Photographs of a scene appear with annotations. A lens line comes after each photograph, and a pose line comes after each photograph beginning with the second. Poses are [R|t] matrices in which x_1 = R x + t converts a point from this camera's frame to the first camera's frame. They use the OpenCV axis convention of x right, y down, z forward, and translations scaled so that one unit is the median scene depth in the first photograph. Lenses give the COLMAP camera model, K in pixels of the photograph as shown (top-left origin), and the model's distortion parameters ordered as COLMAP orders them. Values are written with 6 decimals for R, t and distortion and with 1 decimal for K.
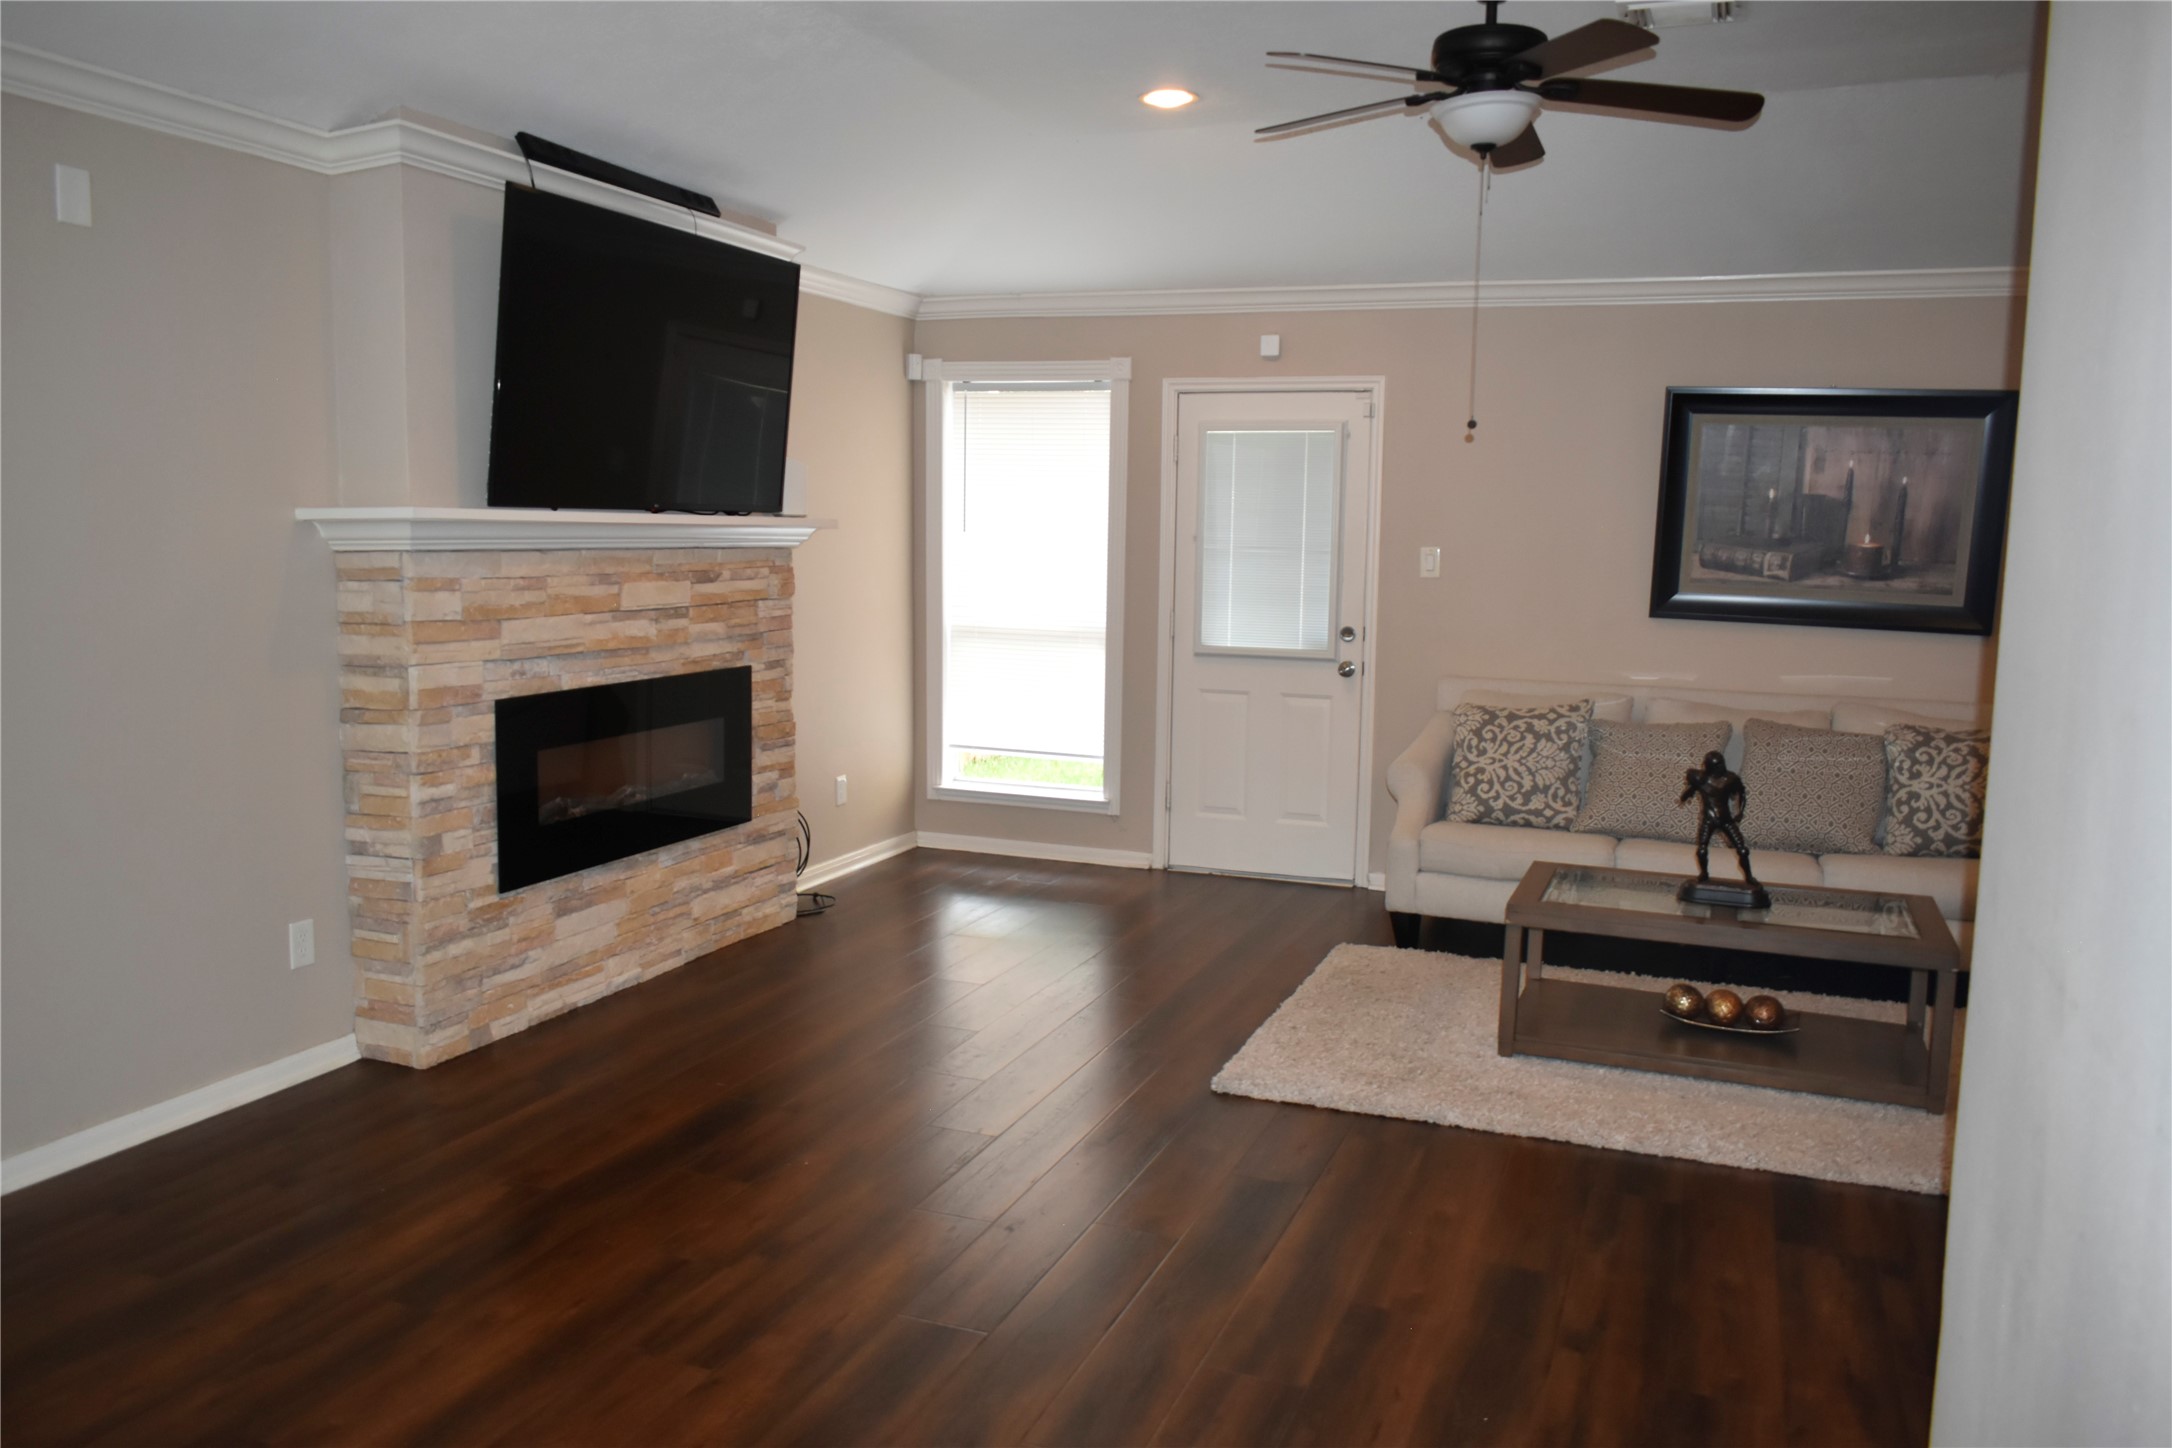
lens RADIAL K [[1669.0, 0, 1086.0], [0, 1669.0, 724.0], [0, 0, 1]] dist [-0.004057, -0.002113]
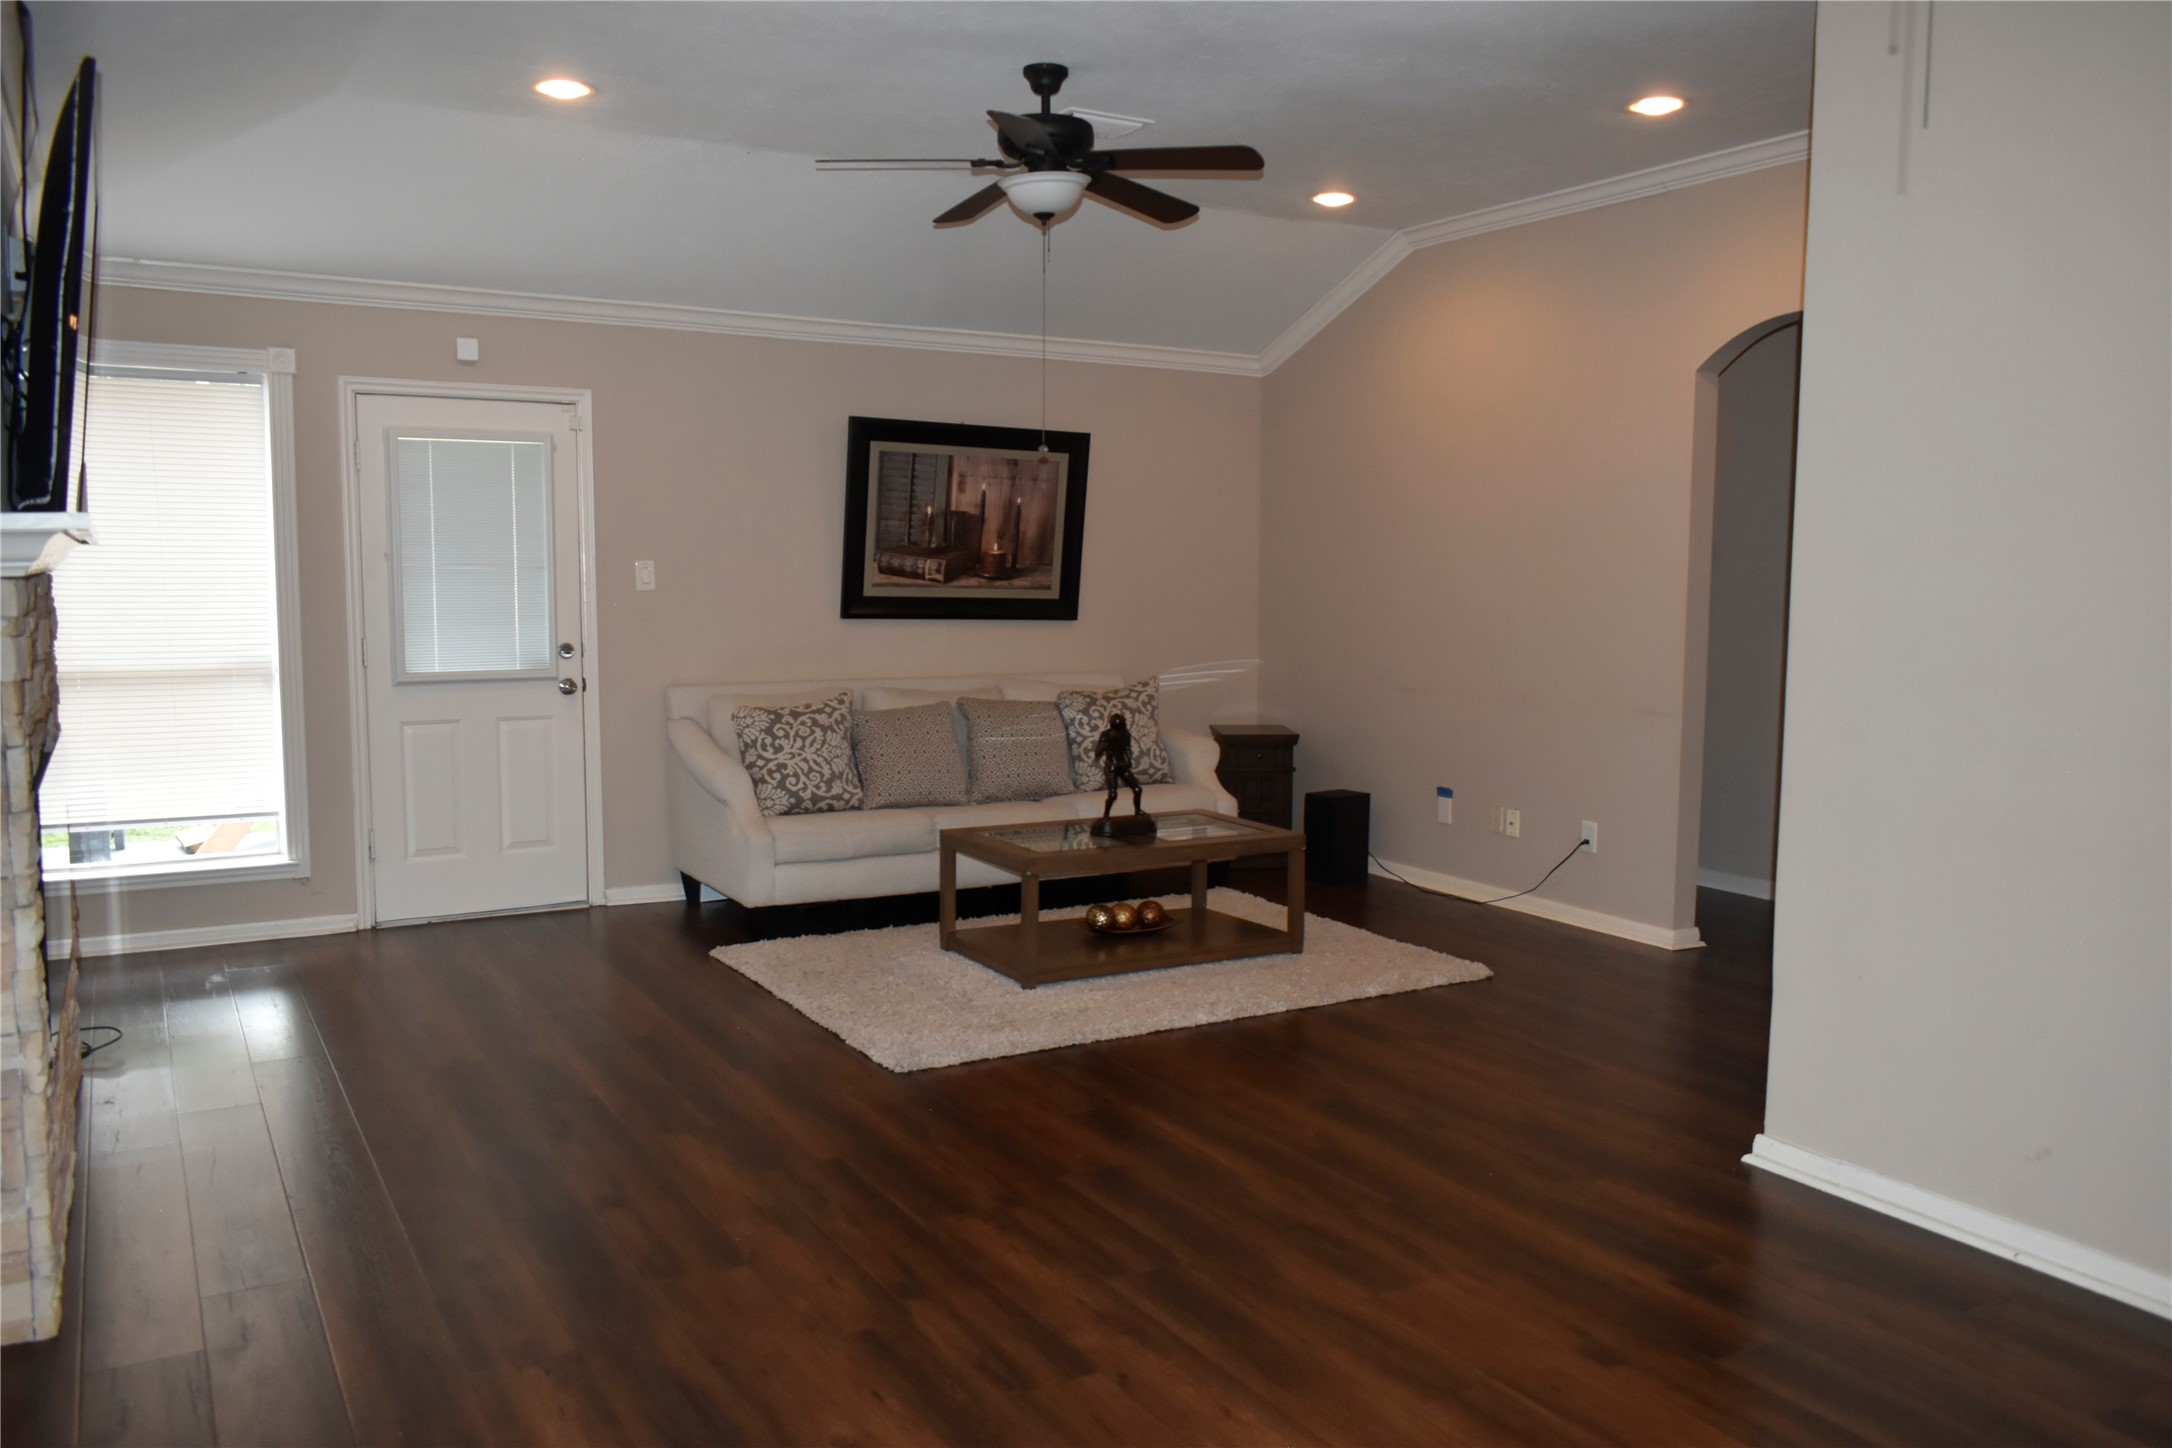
lens RADIAL K [[1669.0, 0, 1086.0], [0, 1669.0, 724.0], [0, 0, 1]] dist [-0.004057, -0.002113]
pose [[0.632298, -0.091609, 0.769290, -0.460486], [0.099713, 0.994348, 0.036453, -0.018515], [-0.768282, 0.053659, 0.637859, 0.162061]]
